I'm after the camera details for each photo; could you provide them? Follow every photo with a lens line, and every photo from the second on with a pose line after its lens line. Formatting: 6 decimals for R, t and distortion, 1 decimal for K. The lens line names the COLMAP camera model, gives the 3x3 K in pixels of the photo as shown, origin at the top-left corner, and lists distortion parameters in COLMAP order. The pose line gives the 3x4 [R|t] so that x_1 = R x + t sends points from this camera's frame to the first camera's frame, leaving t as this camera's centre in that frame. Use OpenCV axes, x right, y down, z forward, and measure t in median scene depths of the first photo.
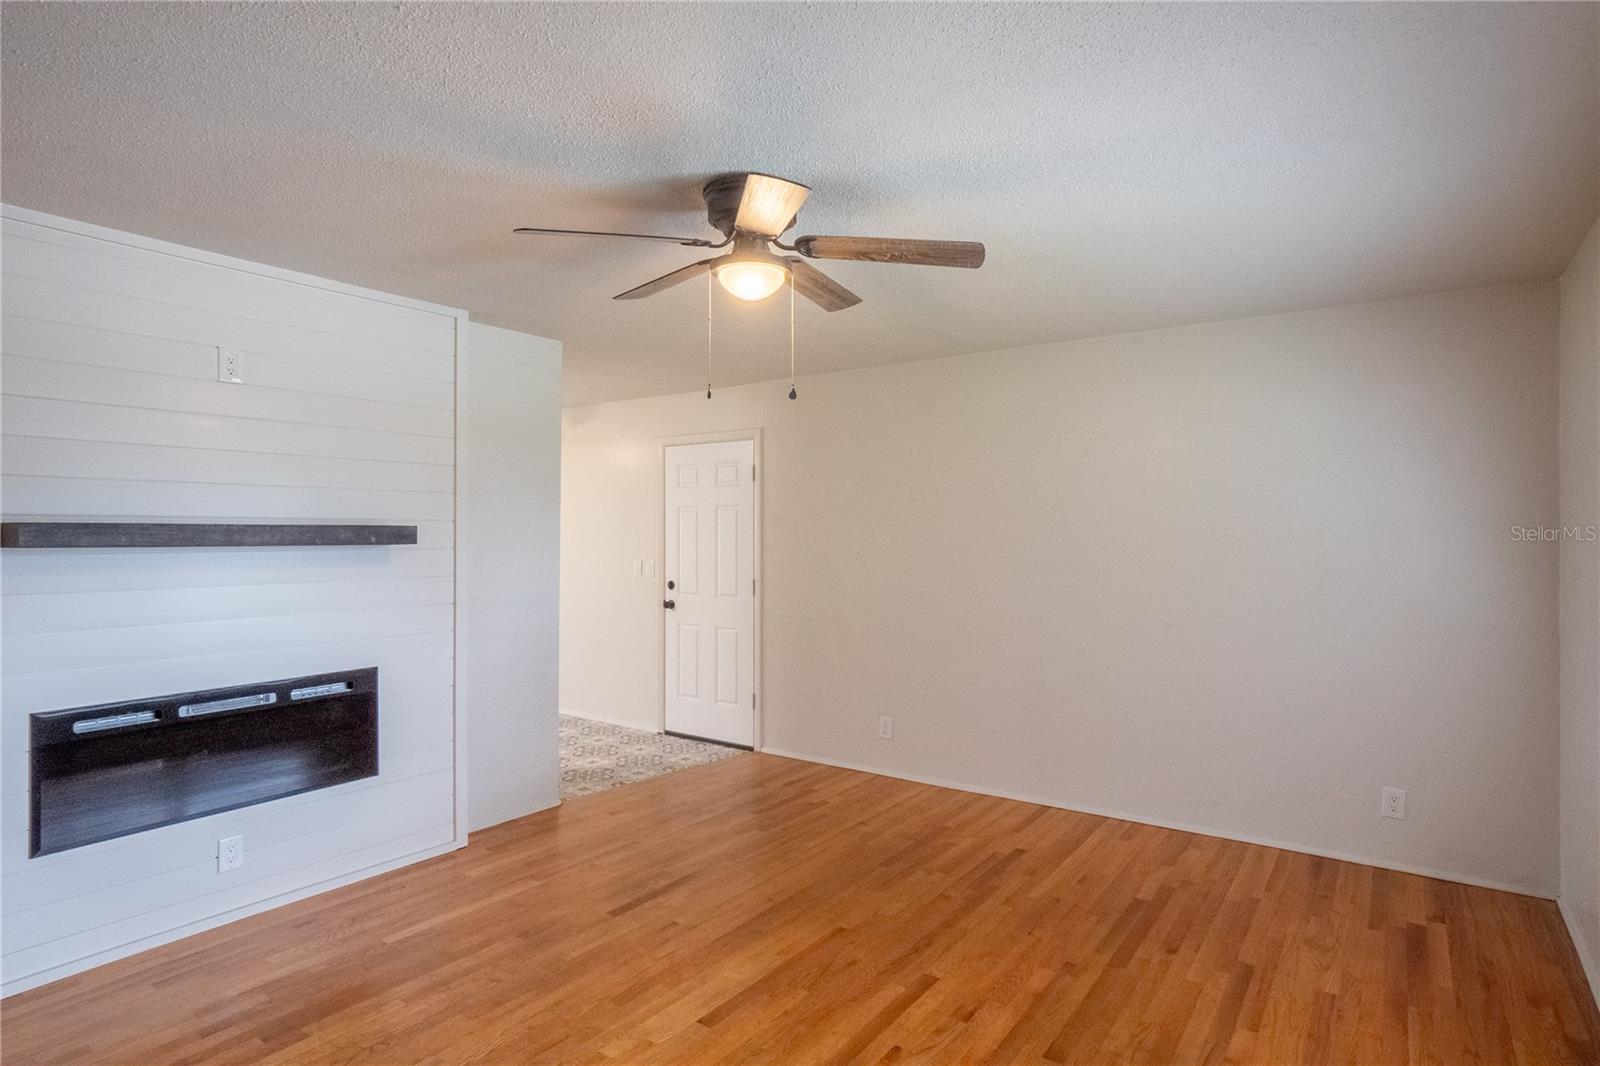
lens RADIAL K [[845.9, 0, 790.8], [0, 845.9, 540.6], [0, 0, 1]] dist [-0.032988, 0.013835]
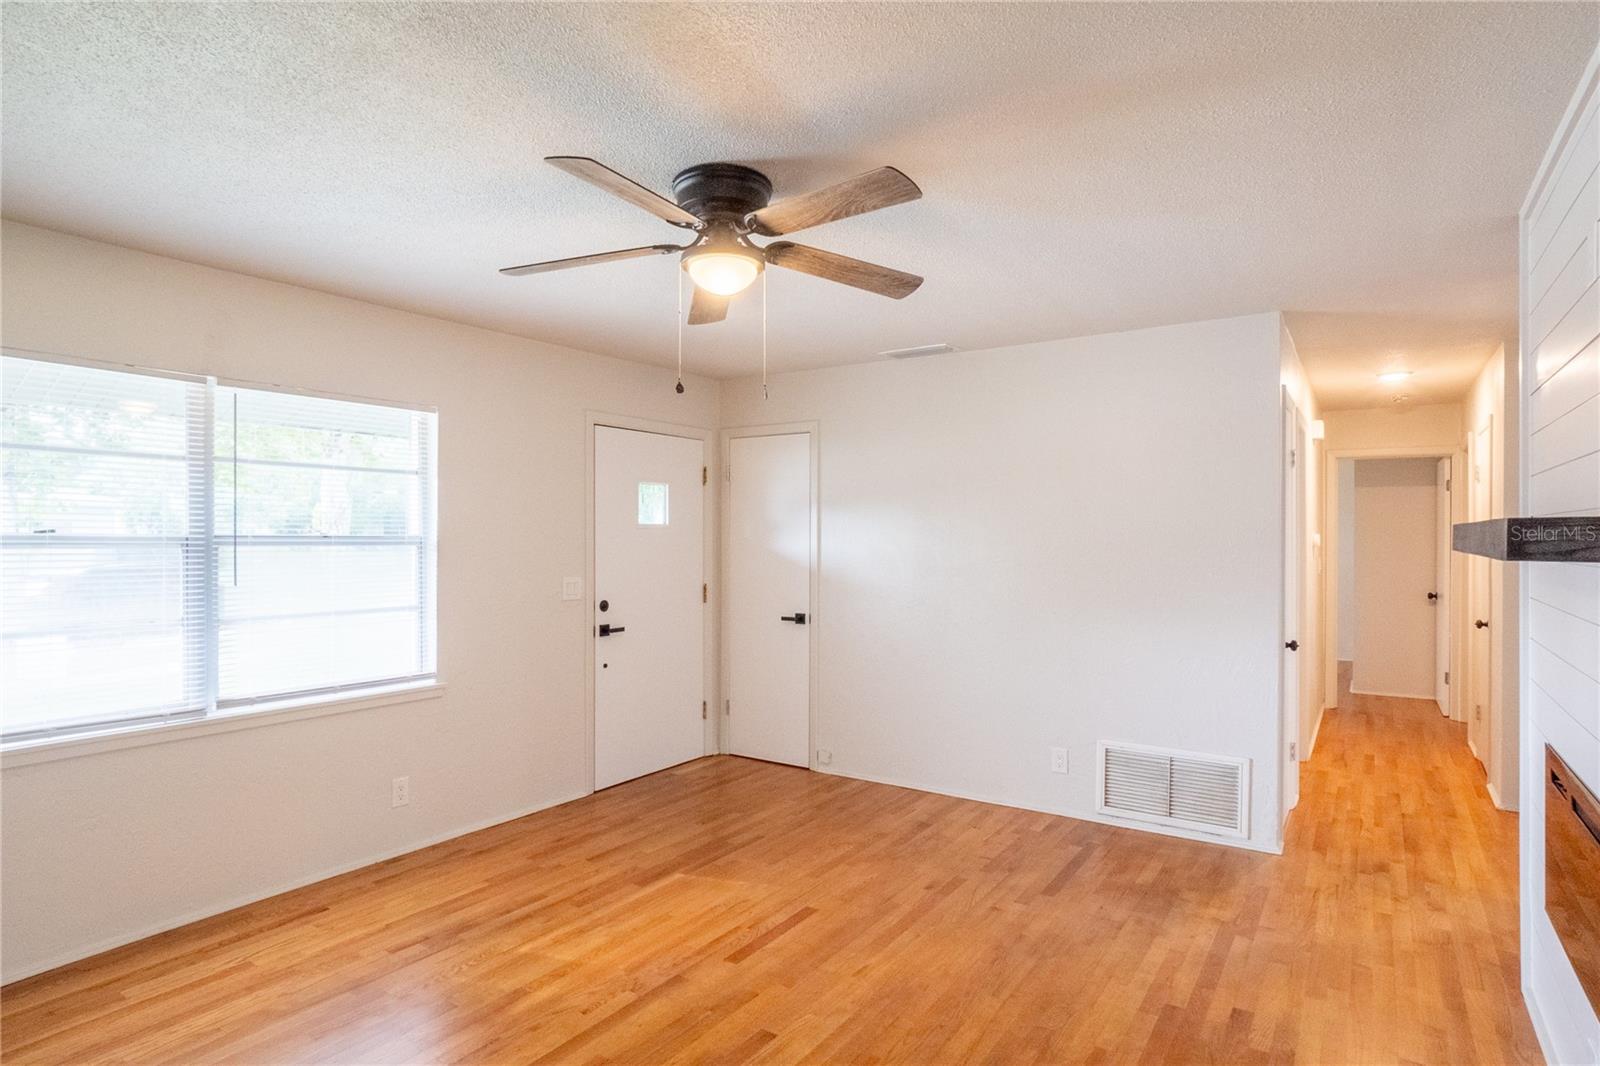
lens RADIAL K [[845.9, 0, 799.0], [0, 845.9, 534.2], [0, 0, 1]] dist [-0.032988, 0.013835]
pose [[-0.999209, -0.004714, -0.039499, -0.067544], [-0.004840, 0.999983, 0.003100, -0.007075], [0.039483, 0.003289, -0.999215, 1.413452]]
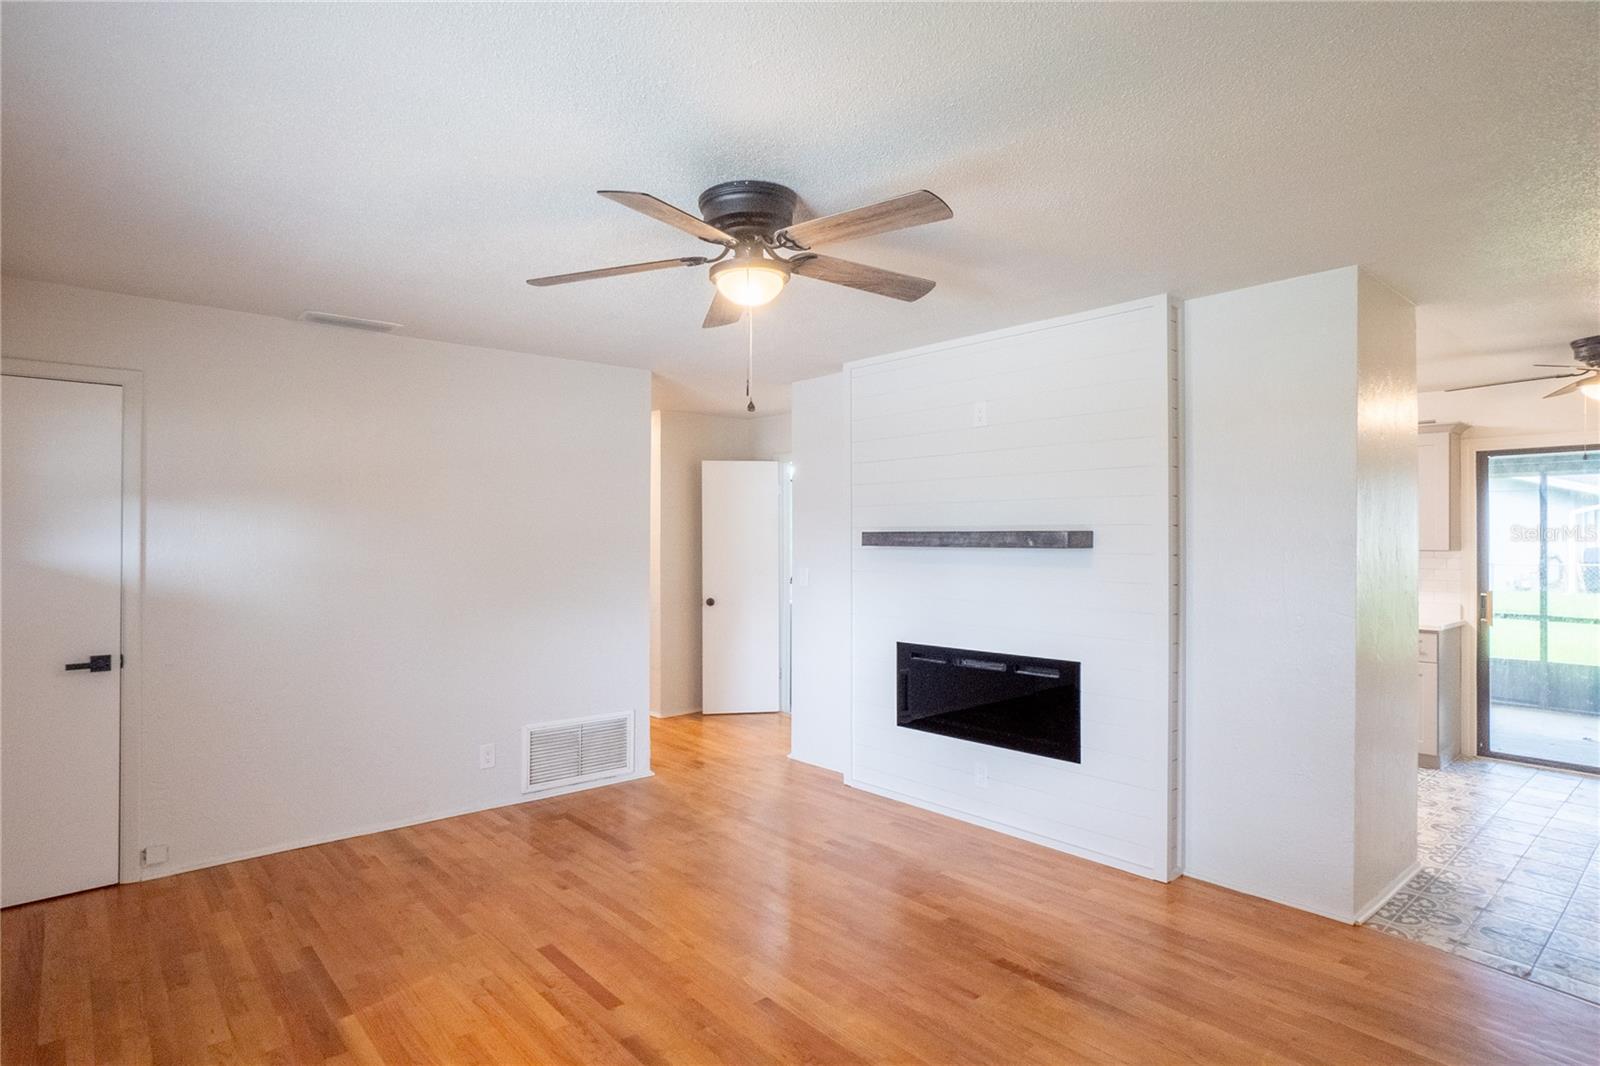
lens RADIAL K [[845.9, 0, 789.8], [0, 845.9, 530.9], [0, 0, 1]] dist [-0.032988, 0.013835]
pose [[-0.228408, -0.011191, -0.973501, 0.662286], [-0.007293, 0.999926, -0.009784, -0.004525], [0.973538, 0.004865, -0.228473, 0.911441]]
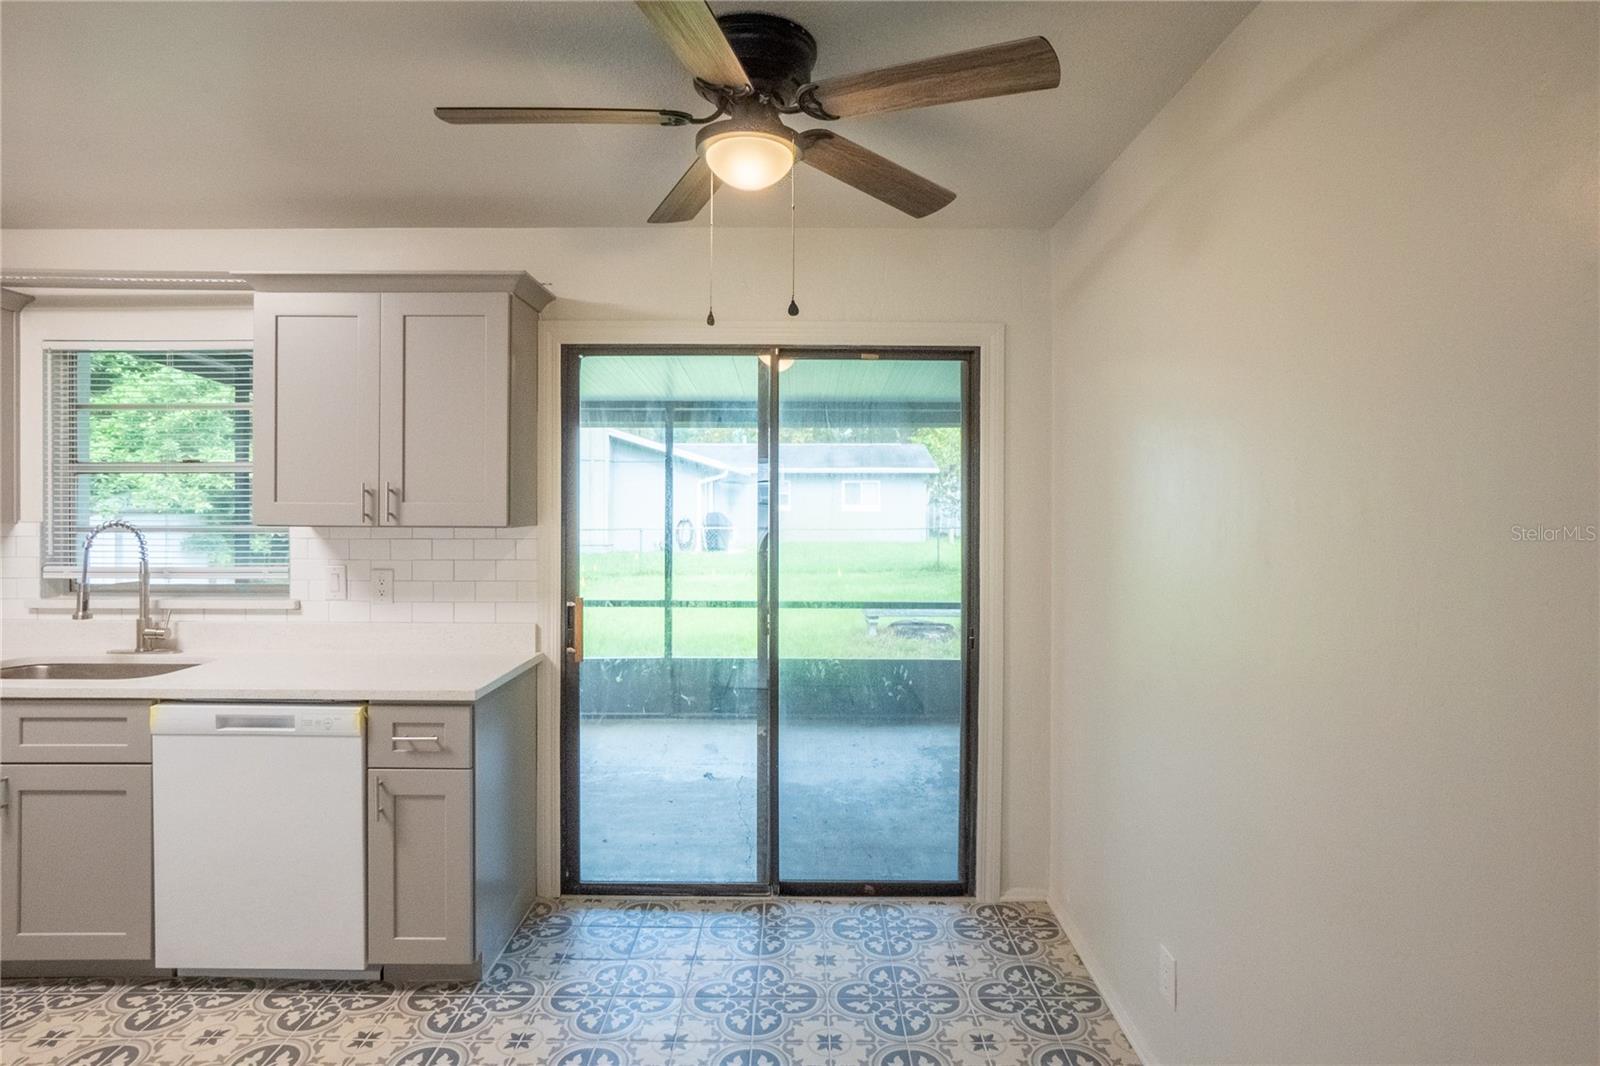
lens RADIAL K [[845.9, 0, 804.3], [0, 845.9, 511.5], [0, 0, 1]] dist [-0.032988, 0.013835]
pose [[0.604074, 0.005088, -0.796912, -0.337060], [-0.007327, 0.999973, 0.000831, -0.008624], [0.796895, 0.005337, 0.604095, 1.501122]]
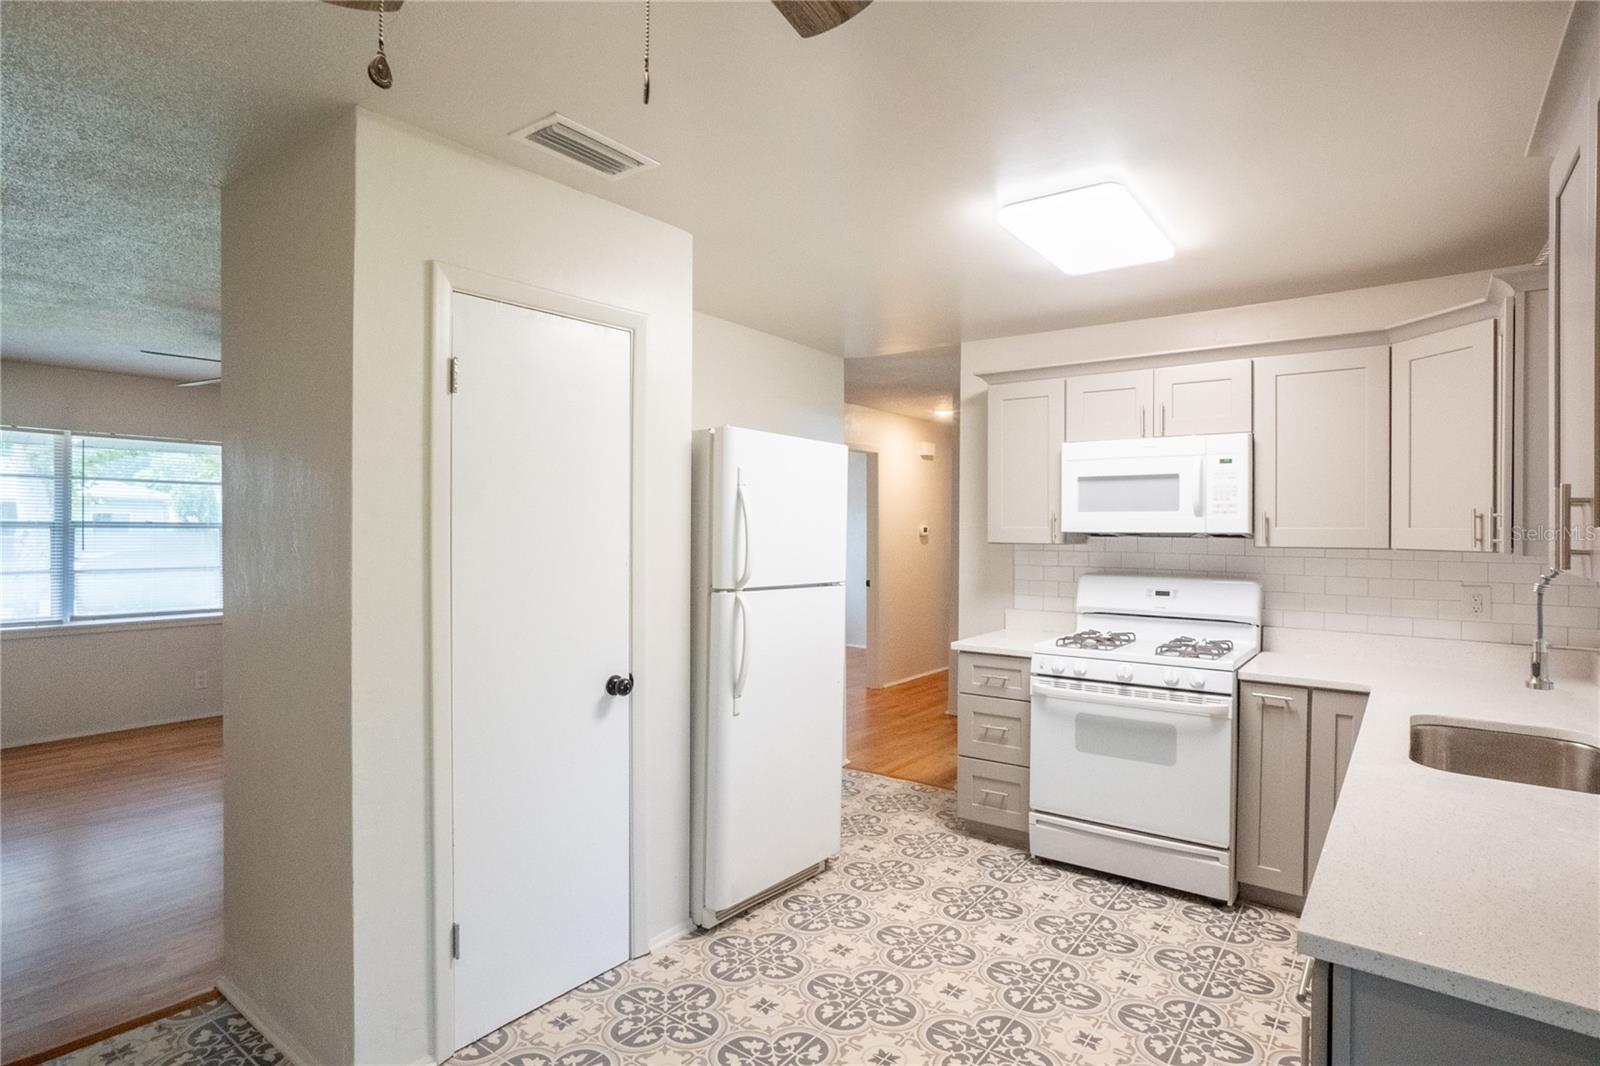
lens RADIAL K [[845.9, 0, 788.8], [0, 845.9, 530.9], [0, 0, 1]] dist [-0.032988, 0.013835]
pose [[-0.999741, -0.008947, 0.020927, -0.874109], [-0.008698, 0.999891, 0.011956, -0.013494], [-0.021032, 0.011771, -0.999710, 2.034524]]
